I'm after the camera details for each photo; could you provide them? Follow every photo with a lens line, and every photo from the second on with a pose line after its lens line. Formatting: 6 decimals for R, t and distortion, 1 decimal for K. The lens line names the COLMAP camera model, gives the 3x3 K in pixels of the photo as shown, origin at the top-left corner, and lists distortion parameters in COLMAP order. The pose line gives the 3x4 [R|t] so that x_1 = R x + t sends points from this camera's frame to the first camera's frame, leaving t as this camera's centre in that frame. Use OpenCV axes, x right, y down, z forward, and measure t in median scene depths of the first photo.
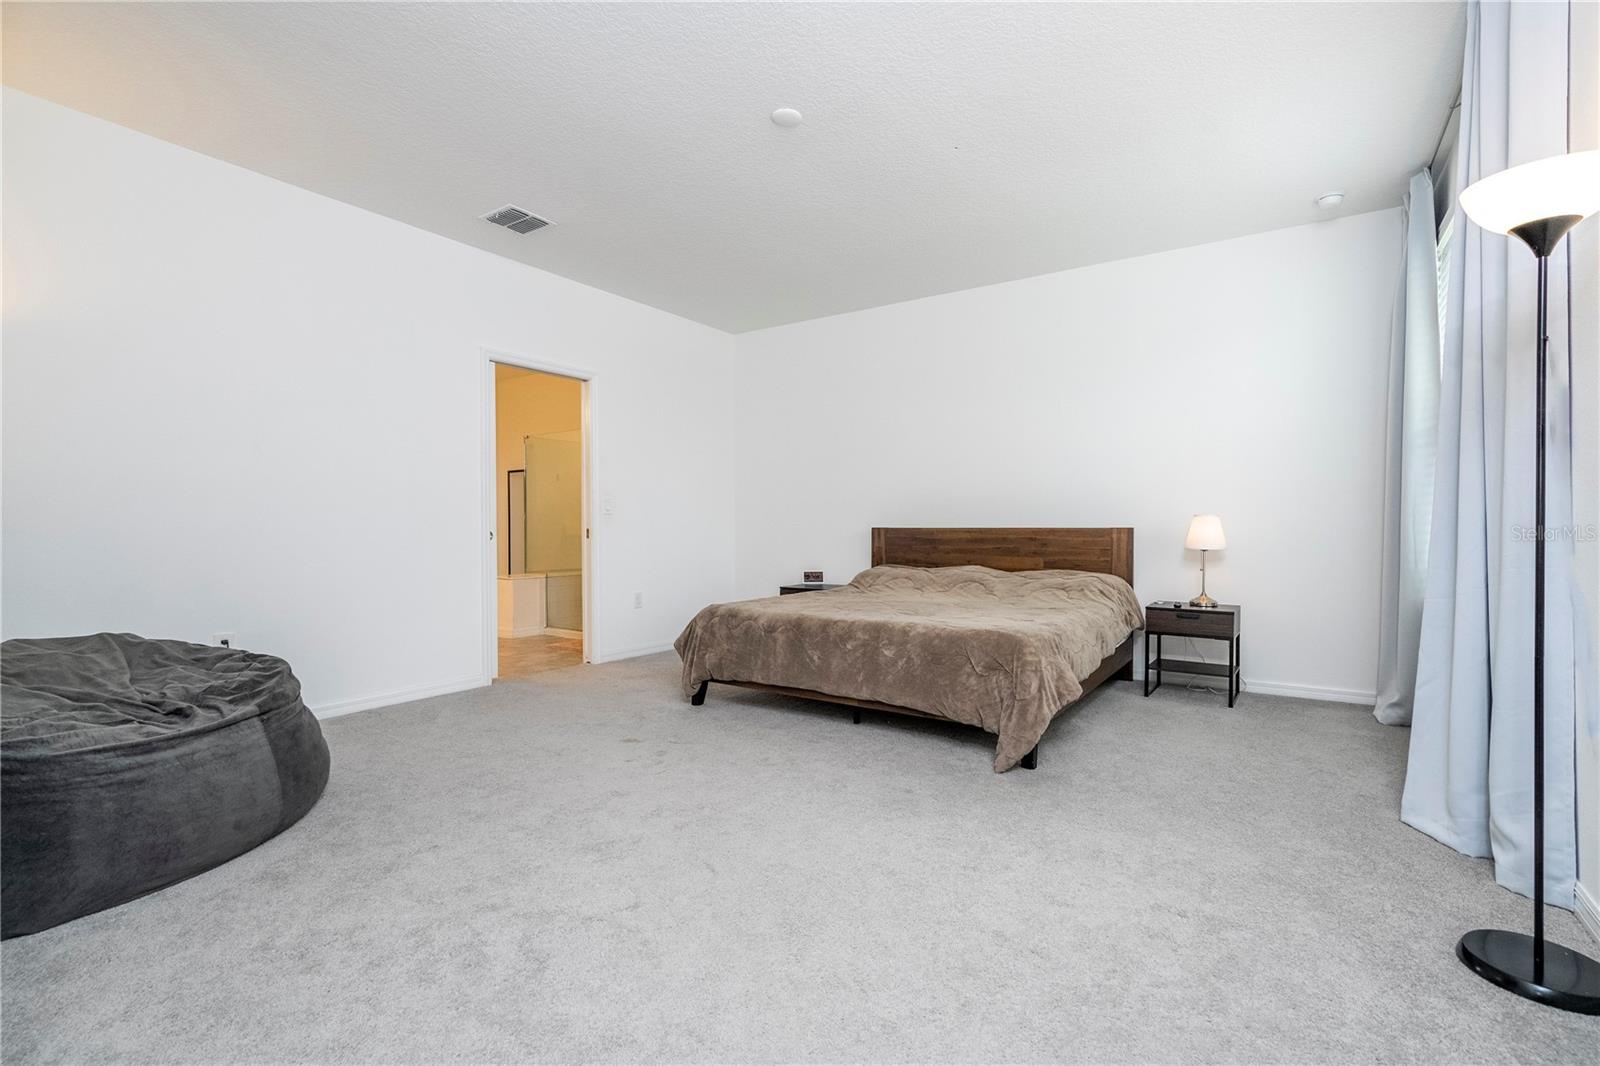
lens RADIAL K [[722.3, 0, 810.6], [0, 722.3, 537.6], [0, 0, 1]] dist [0.001782, 0.000148]
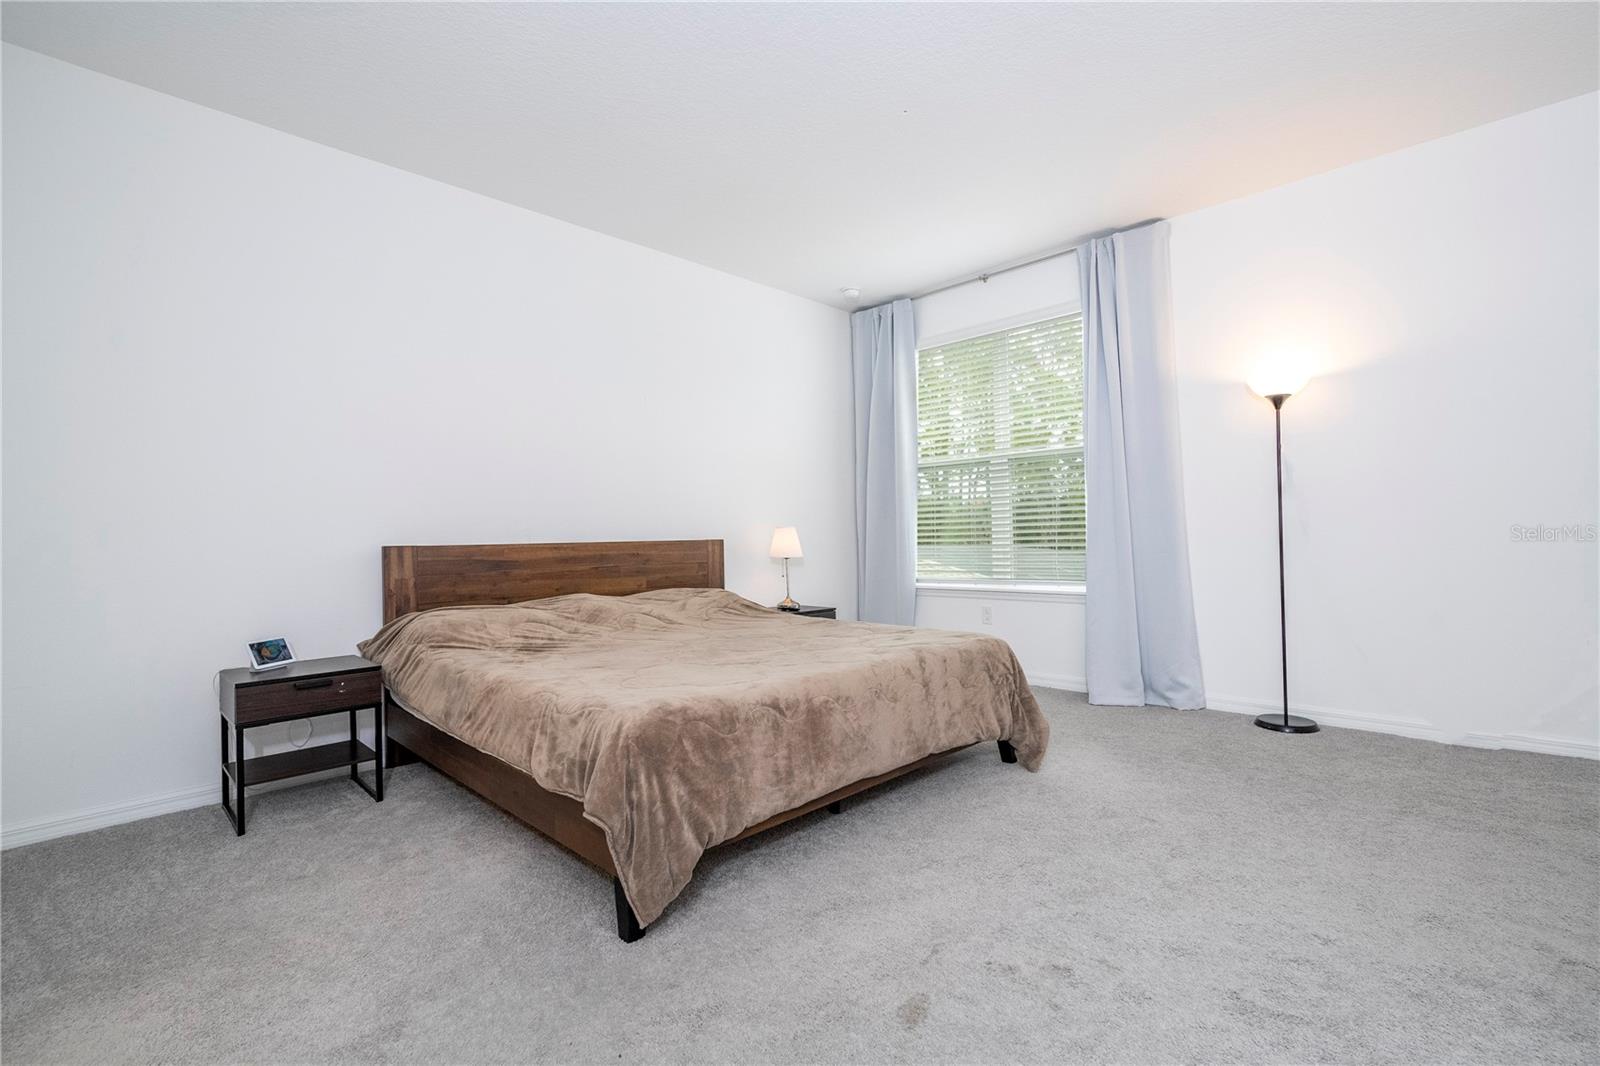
lens RADIAL K [[722.3, 0, 810.6], [0, 722.3, 537.6], [0, 0, 1]] dist [0.001782, 0.000148]
pose [[0.177990, -0.004862, 0.984020, -0.467589], [0.034801, 0.999393, -0.001356, -0.009688], [-0.983417, 0.034486, 0.178051, 0.639230]]
